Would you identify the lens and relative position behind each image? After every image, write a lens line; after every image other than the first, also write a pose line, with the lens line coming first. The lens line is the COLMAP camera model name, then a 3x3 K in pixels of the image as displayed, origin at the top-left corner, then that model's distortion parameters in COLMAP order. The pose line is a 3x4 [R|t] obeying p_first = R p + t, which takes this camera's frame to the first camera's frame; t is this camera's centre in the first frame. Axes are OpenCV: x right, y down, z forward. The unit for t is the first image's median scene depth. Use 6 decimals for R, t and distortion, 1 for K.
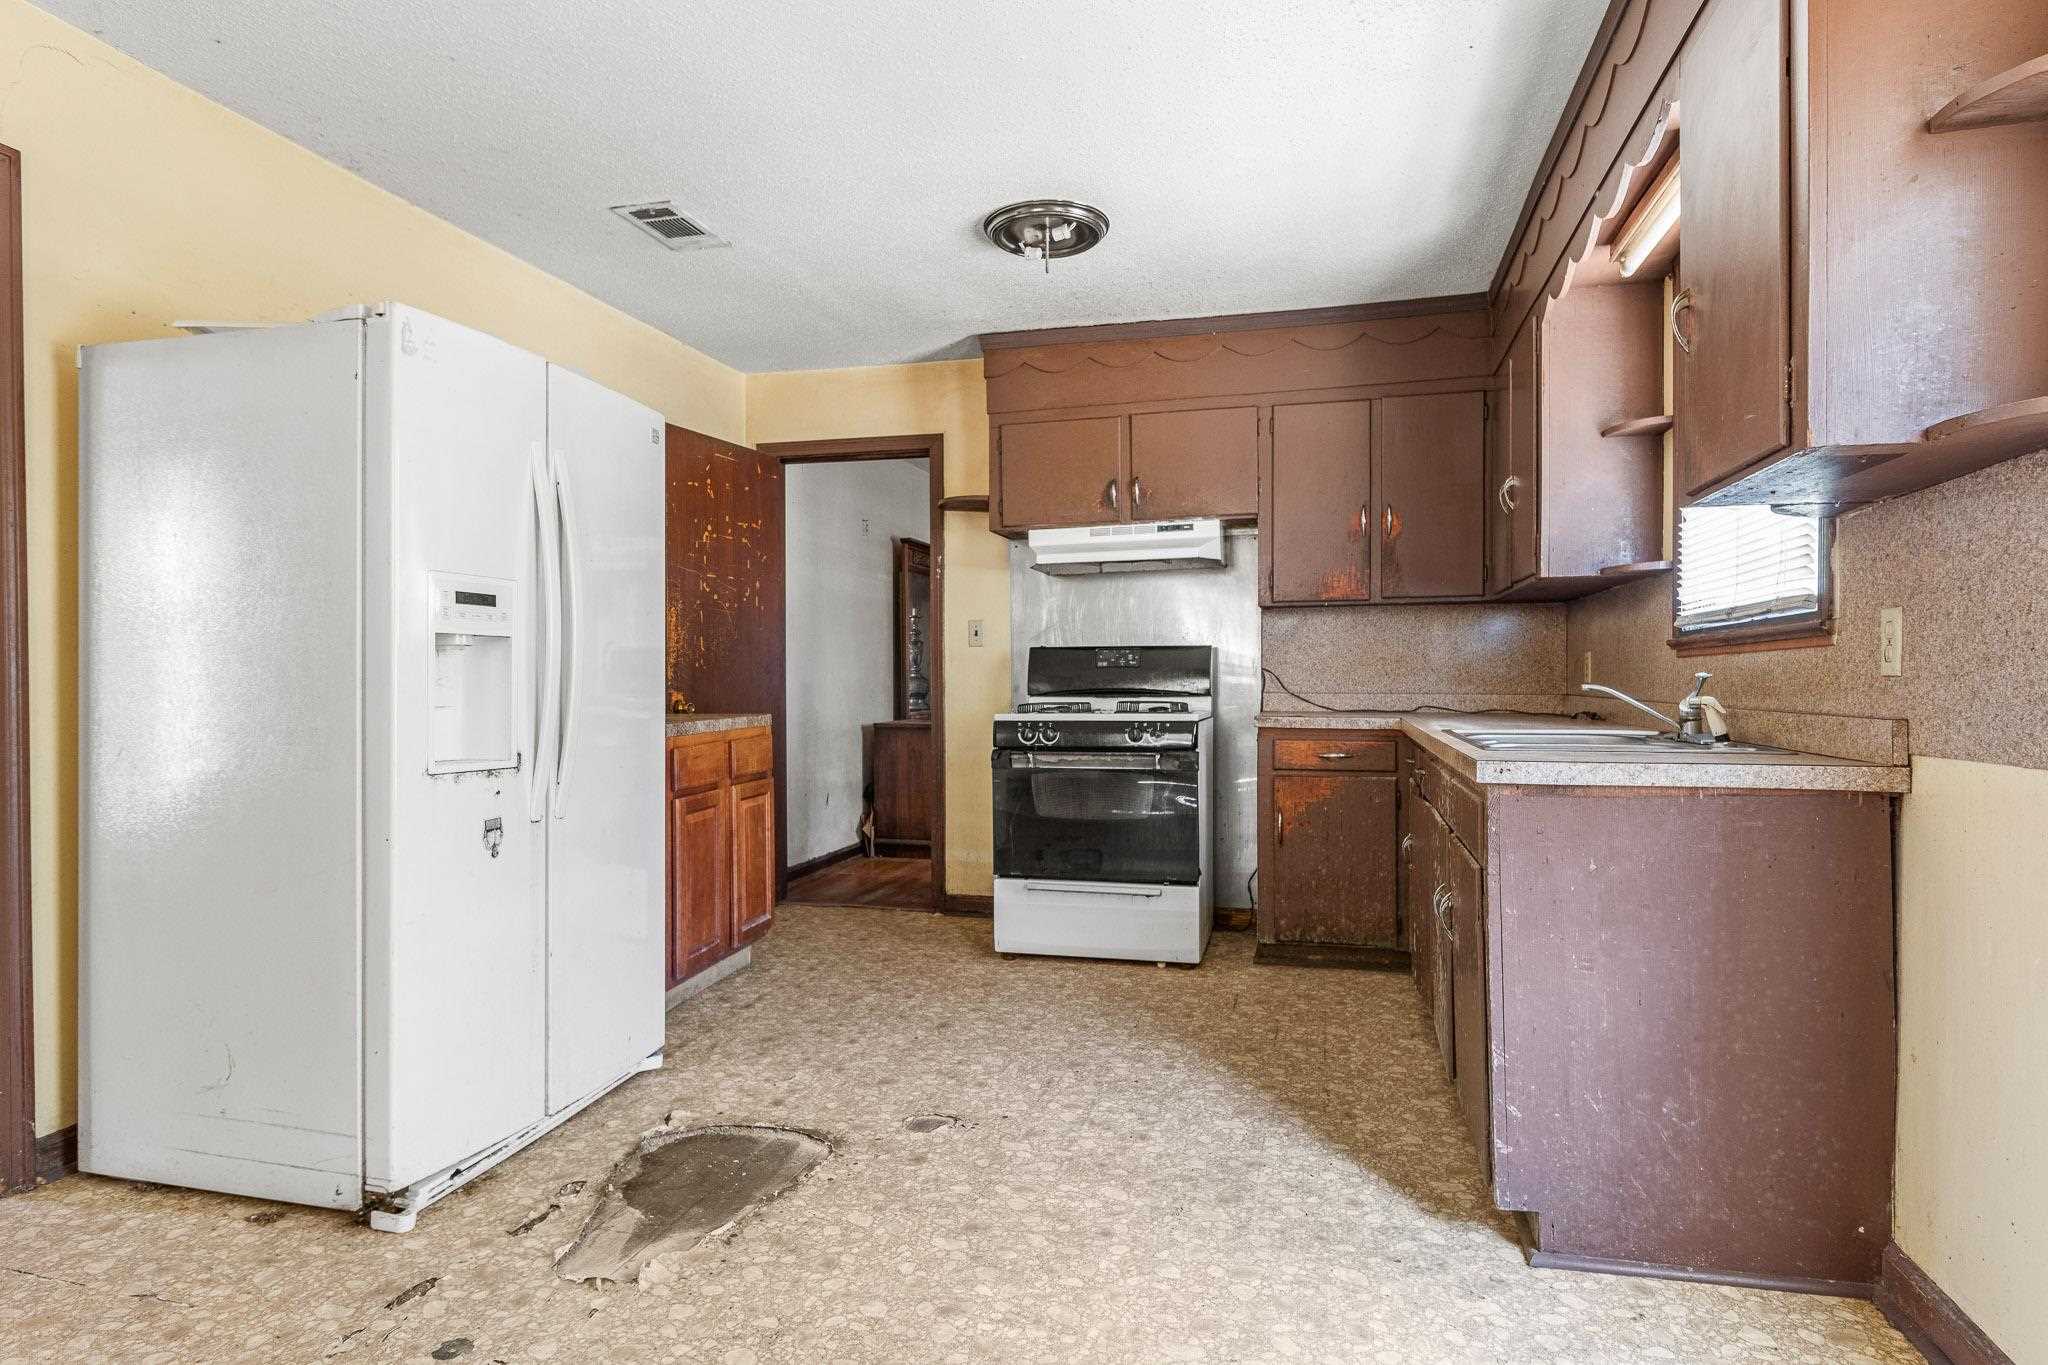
lens RADIAL K [[1111.7, 0, 1032.3], [0, 1111.7, 680.7], [0, 0, 1]] dist [0.000089, 0.000381]
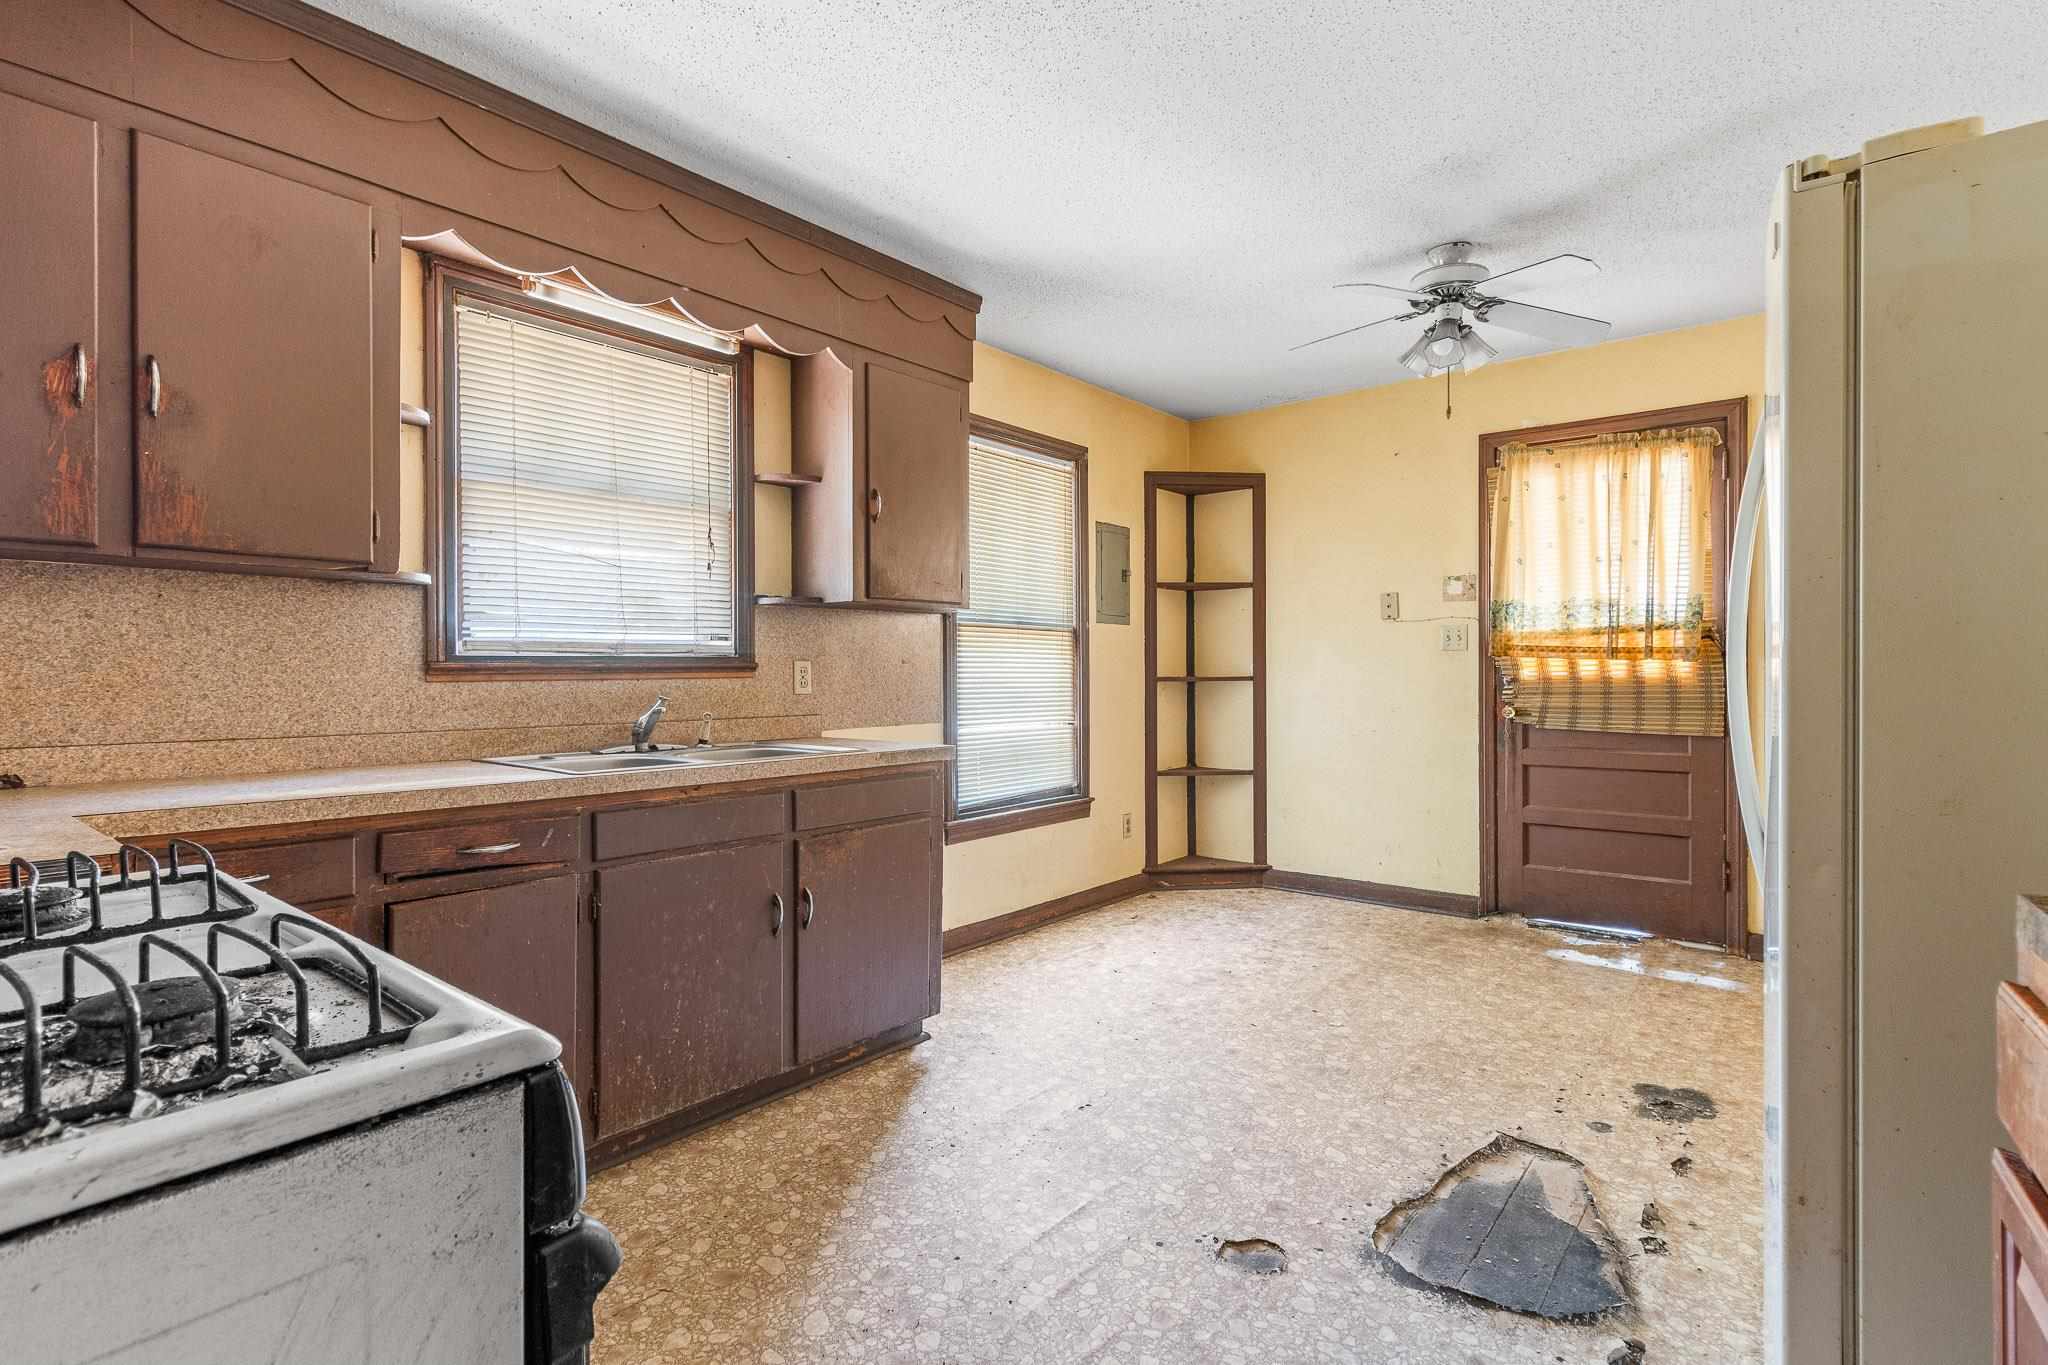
lens RADIAL K [[975.6, 0, 1036.5], [0, 975.6, 675.8], [0, 0, 1]] dist [0.000482, -0.000277]
pose [[-0.911277, 0.002402, 0.411786, -0.261509], [0.004468, 0.999982, 0.004055, -0.032450], [-0.411769, 0.005535, -0.911271, 1.849470]]
